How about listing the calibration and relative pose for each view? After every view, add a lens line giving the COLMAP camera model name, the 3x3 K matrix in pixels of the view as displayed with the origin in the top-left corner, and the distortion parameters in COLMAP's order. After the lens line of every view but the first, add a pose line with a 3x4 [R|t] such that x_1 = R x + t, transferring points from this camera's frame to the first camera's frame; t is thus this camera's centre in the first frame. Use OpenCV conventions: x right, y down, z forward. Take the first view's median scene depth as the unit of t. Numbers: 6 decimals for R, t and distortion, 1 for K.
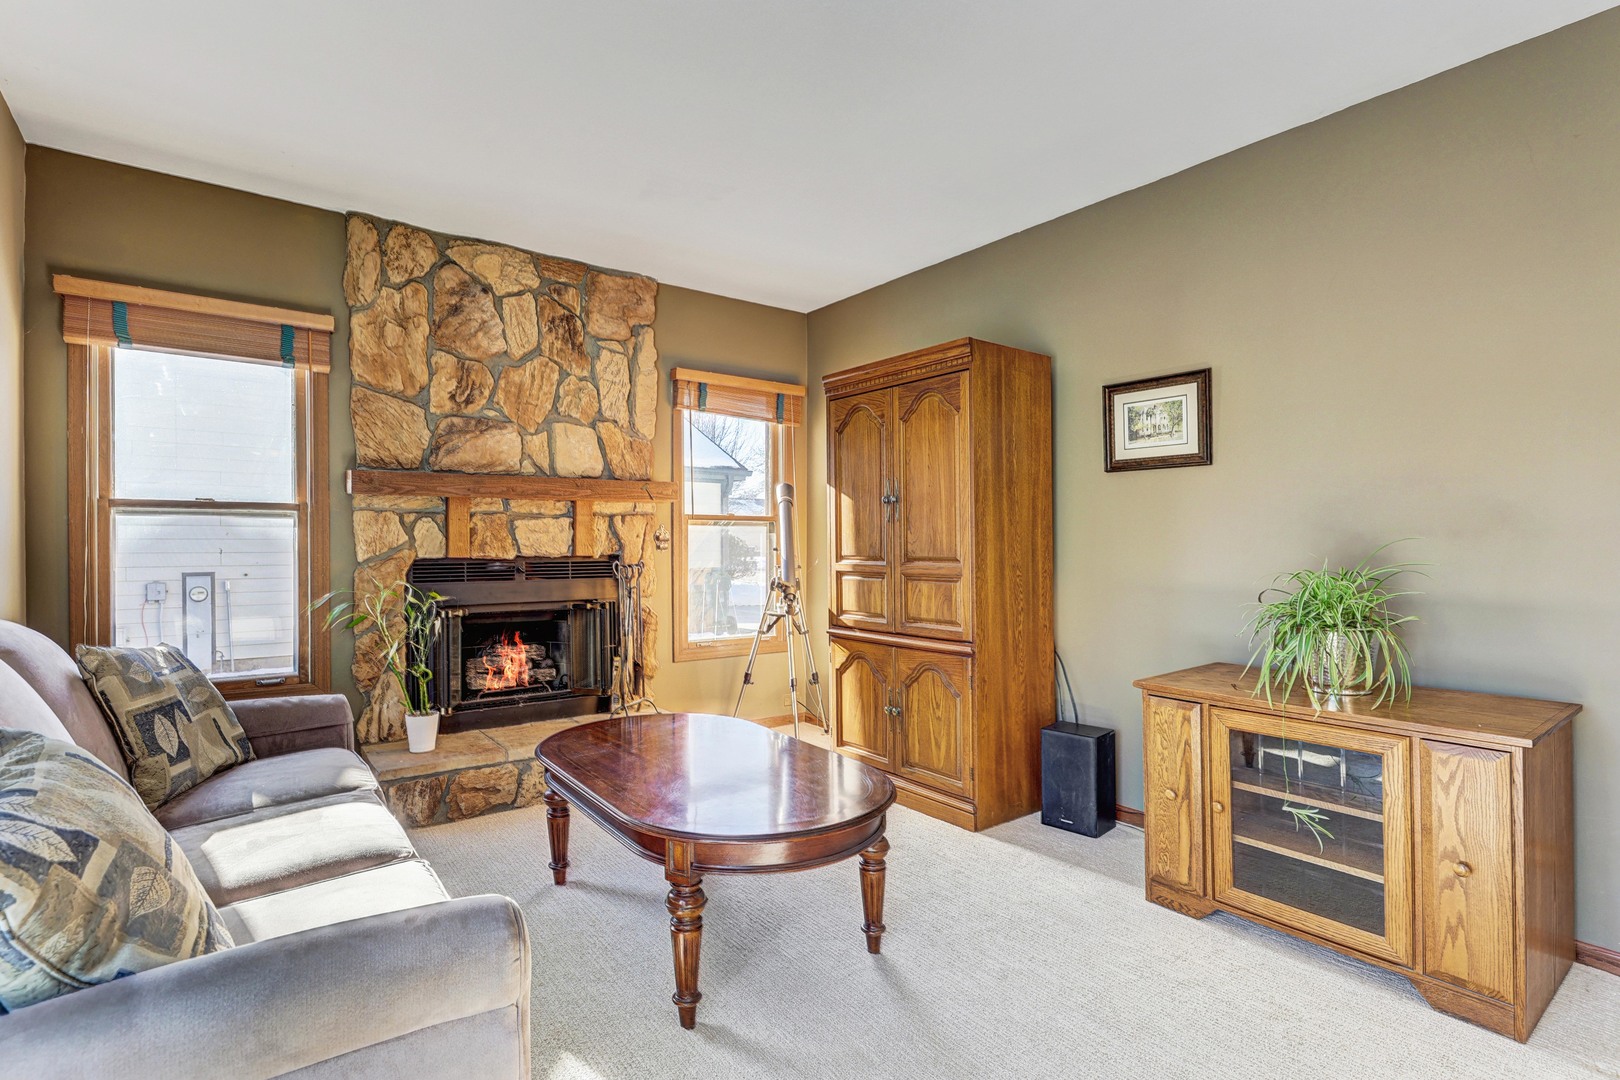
lens RADIAL K [[785.7, 0, 821.6], [0, 785.7, 548.6], [0, 0, 1]] dist [-0.008219, 0.001058]
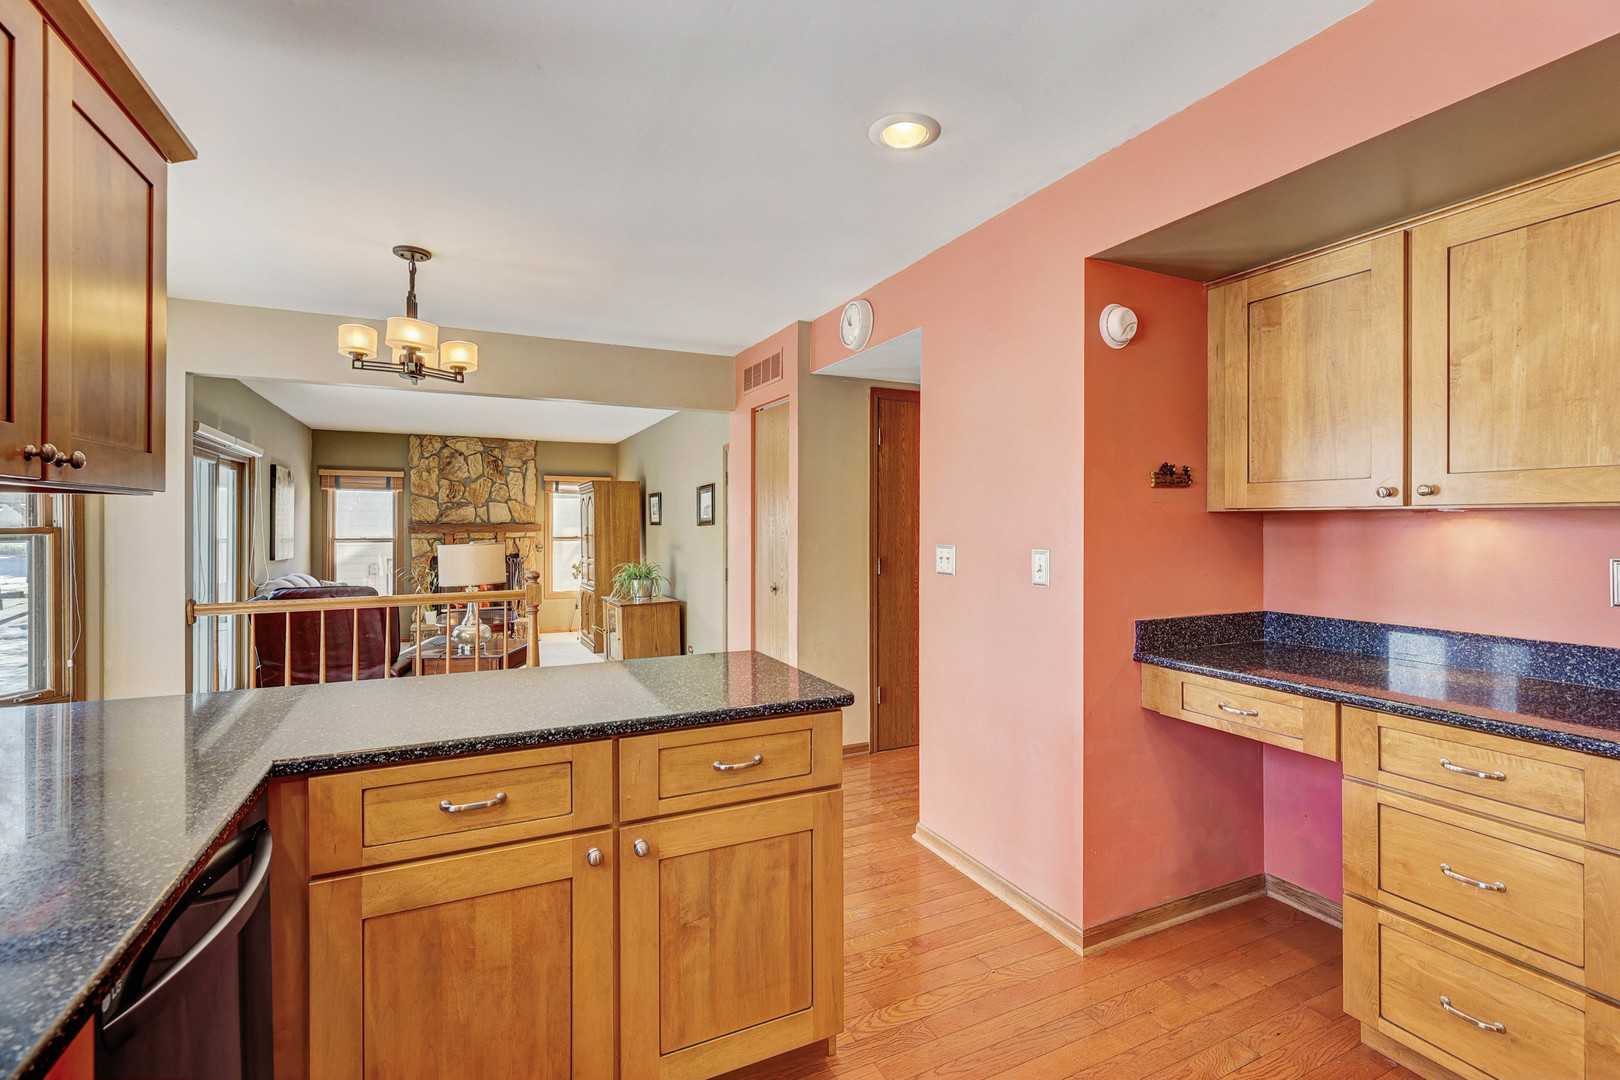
lens RADIAL K [[732.5, 0, 816.9], [0, 732.5, 525.3], [0, 0, 1]] dist [0.003321, 0.000395]
pose [[0.977481, -0.004822, -0.210969, 1.303097], [0.002416, 0.999929, -0.011660, -0.060469], [0.211011, 0.010888, 0.977423, -1.195347]]
